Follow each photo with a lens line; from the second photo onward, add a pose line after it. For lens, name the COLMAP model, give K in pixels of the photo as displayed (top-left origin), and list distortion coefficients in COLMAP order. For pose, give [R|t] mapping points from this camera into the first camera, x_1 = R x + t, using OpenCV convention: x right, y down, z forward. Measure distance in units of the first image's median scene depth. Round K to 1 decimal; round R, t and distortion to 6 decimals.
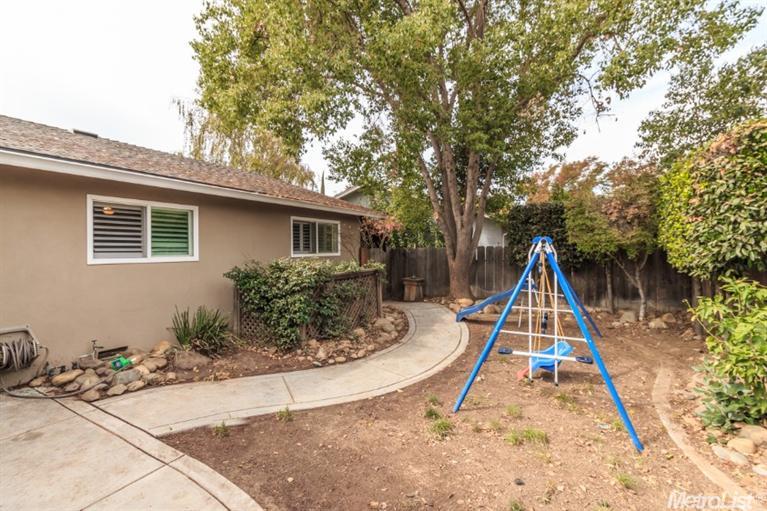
lens RADIAL K [[354.9, 0, 383.7], [0, 354.9, 252.8], [0, 0, 1]] dist [0.000737, -0.001475]
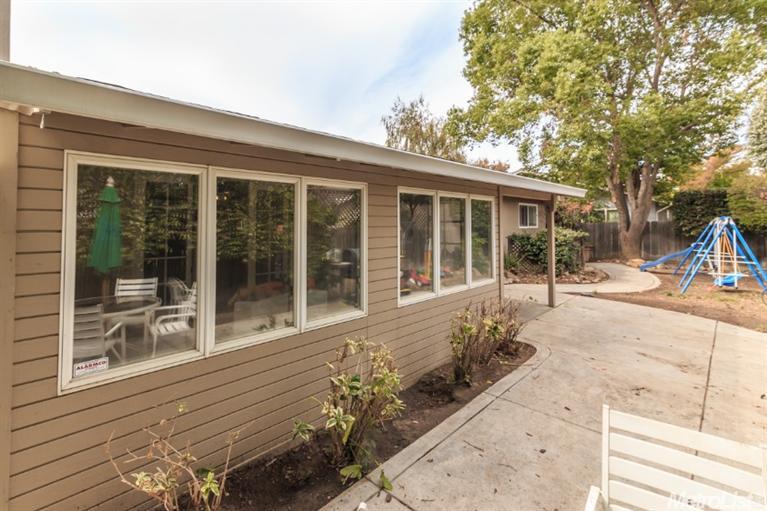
lens RADIAL K [[354.9, 0, 373.4], [0, 354.9, 220.2], [0, 0, 1]] dist [0.000737, -0.001475]
pose [[0.962117, 0.000211, -0.272638, -0.449966], [-0.005552, 0.999808, -0.018819, 0.010375], [0.272581, 0.019619, 0.961933, -0.719606]]
